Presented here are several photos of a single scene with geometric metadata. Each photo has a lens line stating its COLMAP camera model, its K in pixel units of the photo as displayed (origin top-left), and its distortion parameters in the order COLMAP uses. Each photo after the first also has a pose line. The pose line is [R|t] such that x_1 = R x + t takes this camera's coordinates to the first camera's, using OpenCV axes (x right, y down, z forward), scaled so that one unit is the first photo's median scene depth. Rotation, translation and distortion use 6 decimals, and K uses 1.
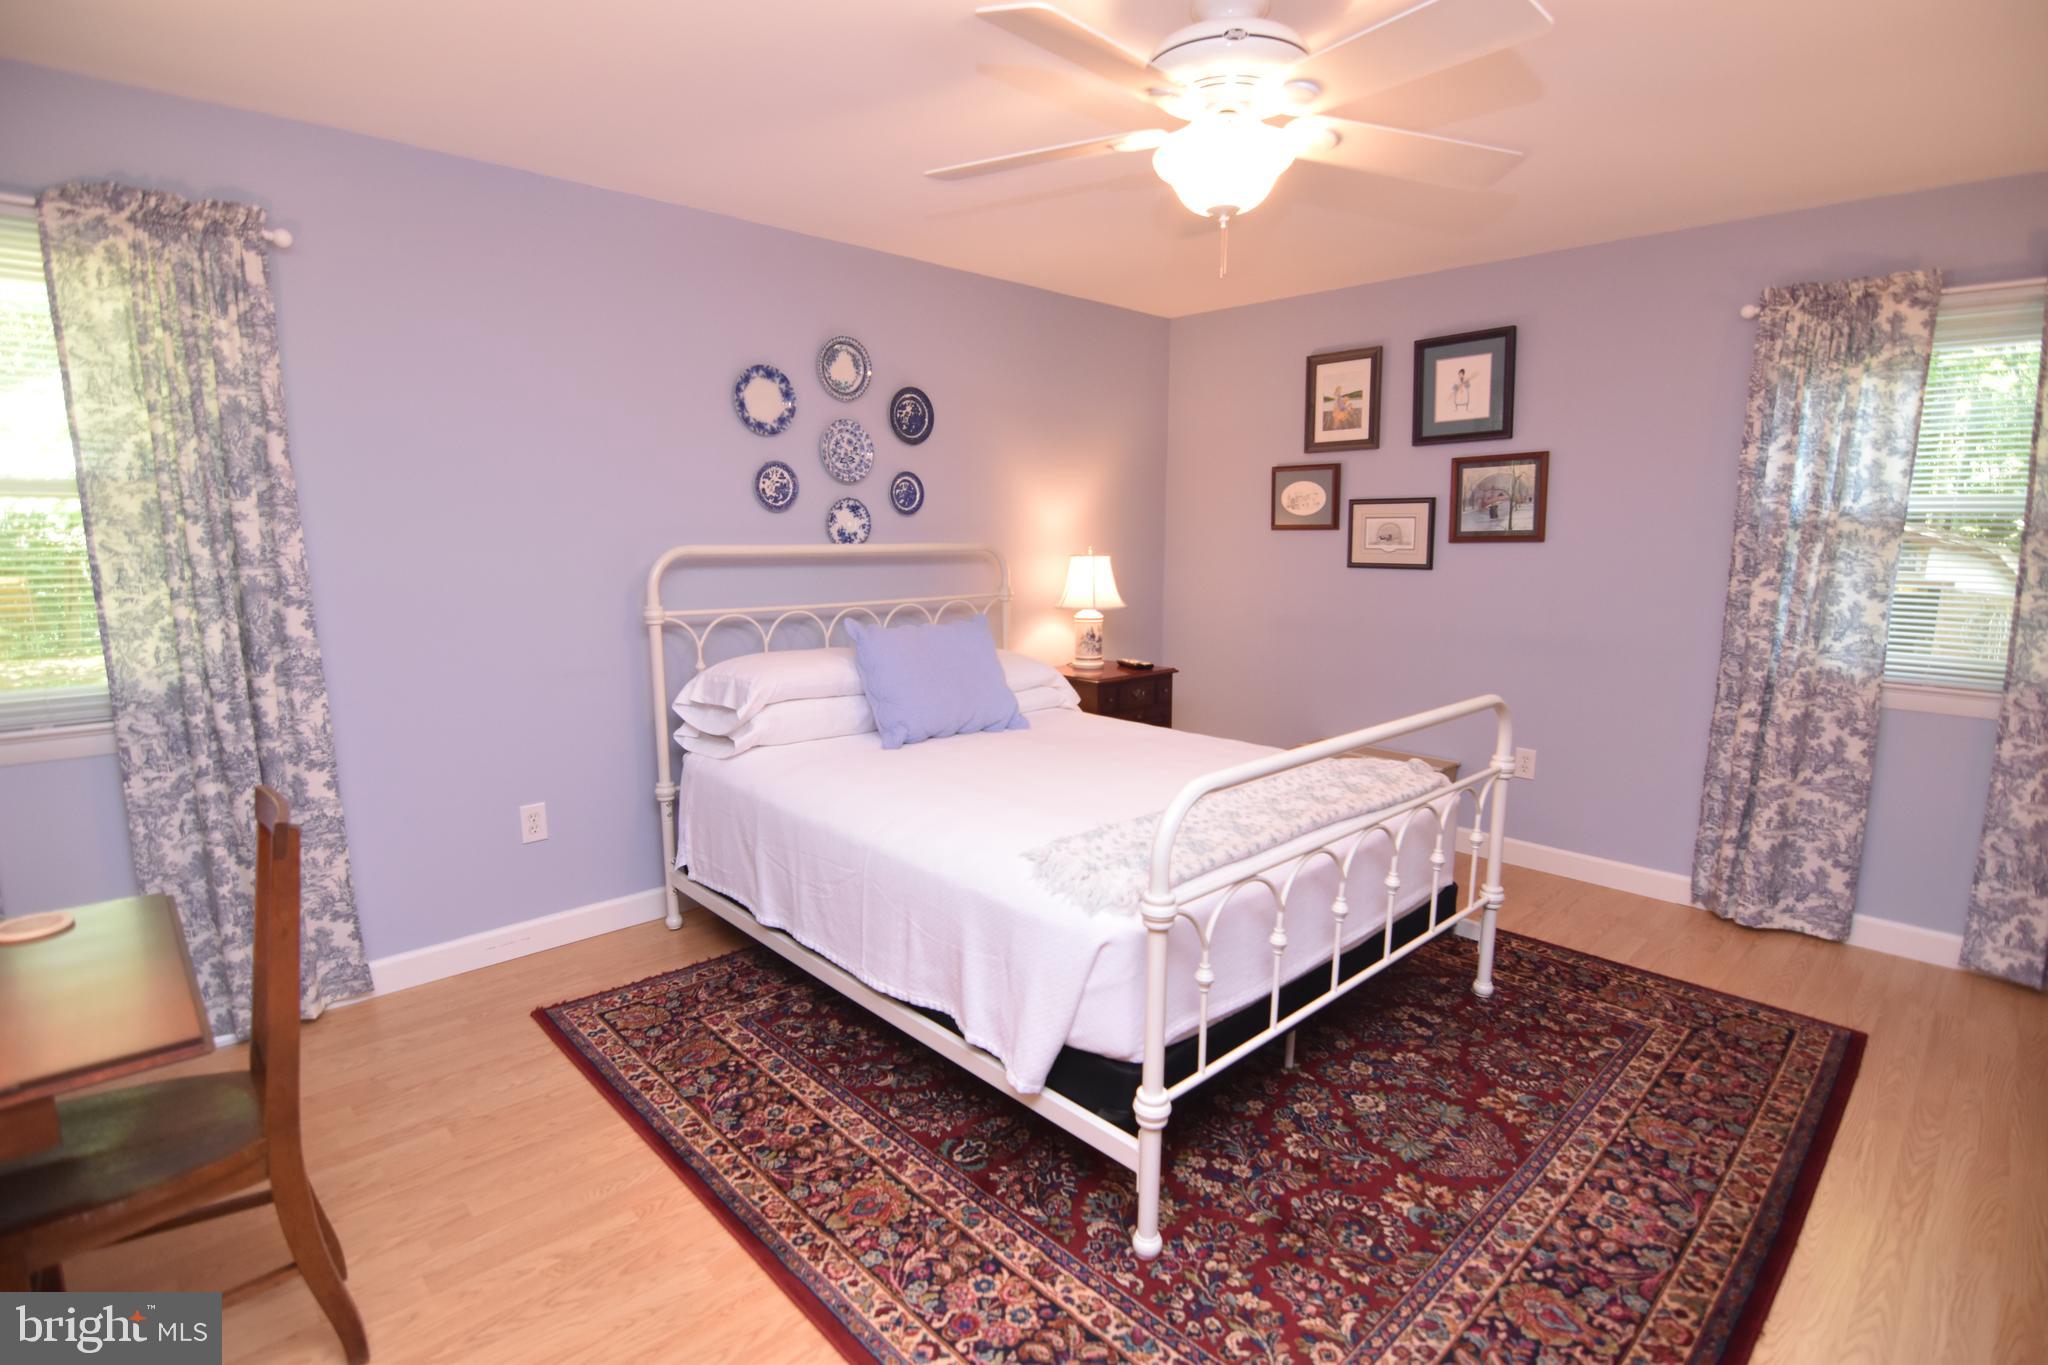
lens RADIAL K [[990.4, 0, 1031.6], [0, 990.4, 681.0], [0, 0, 1]] dist [-0.011972, -0.000609]
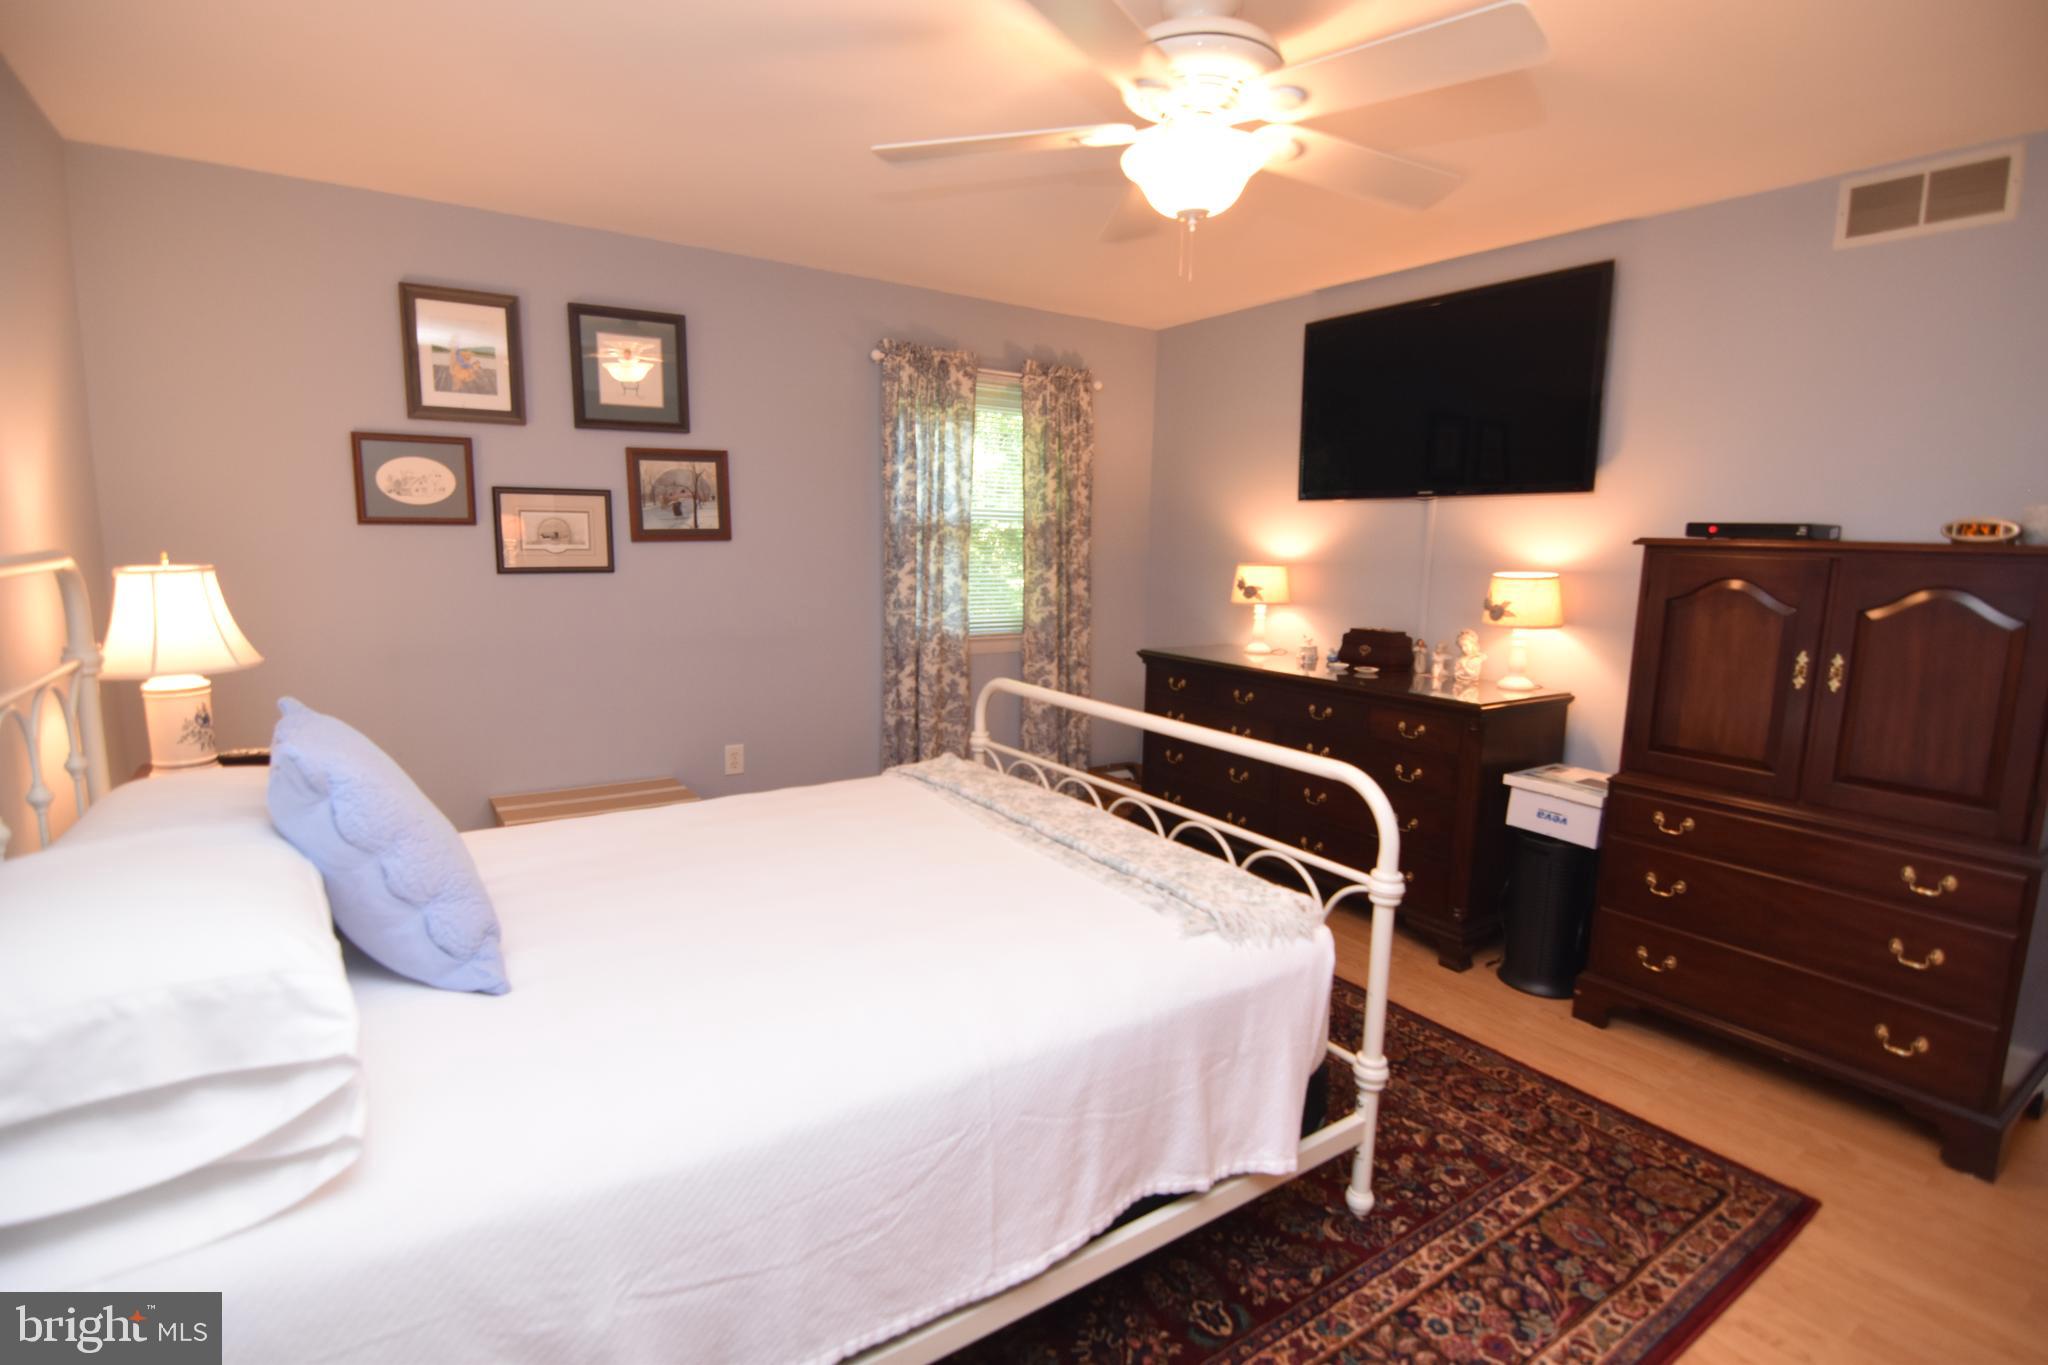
lens RADIAL K [[990.4, 0, 1029.0], [0, 990.4, 688.4], [0, 0, 1]] dist [-0.011972, -0.000609]
pose [[0.165778, -0.153018, 0.974219, -0.438511], [0.131729, 0.982472, 0.131899, -0.084194], [-0.977325, 0.106467, 0.183029, 0.524219]]
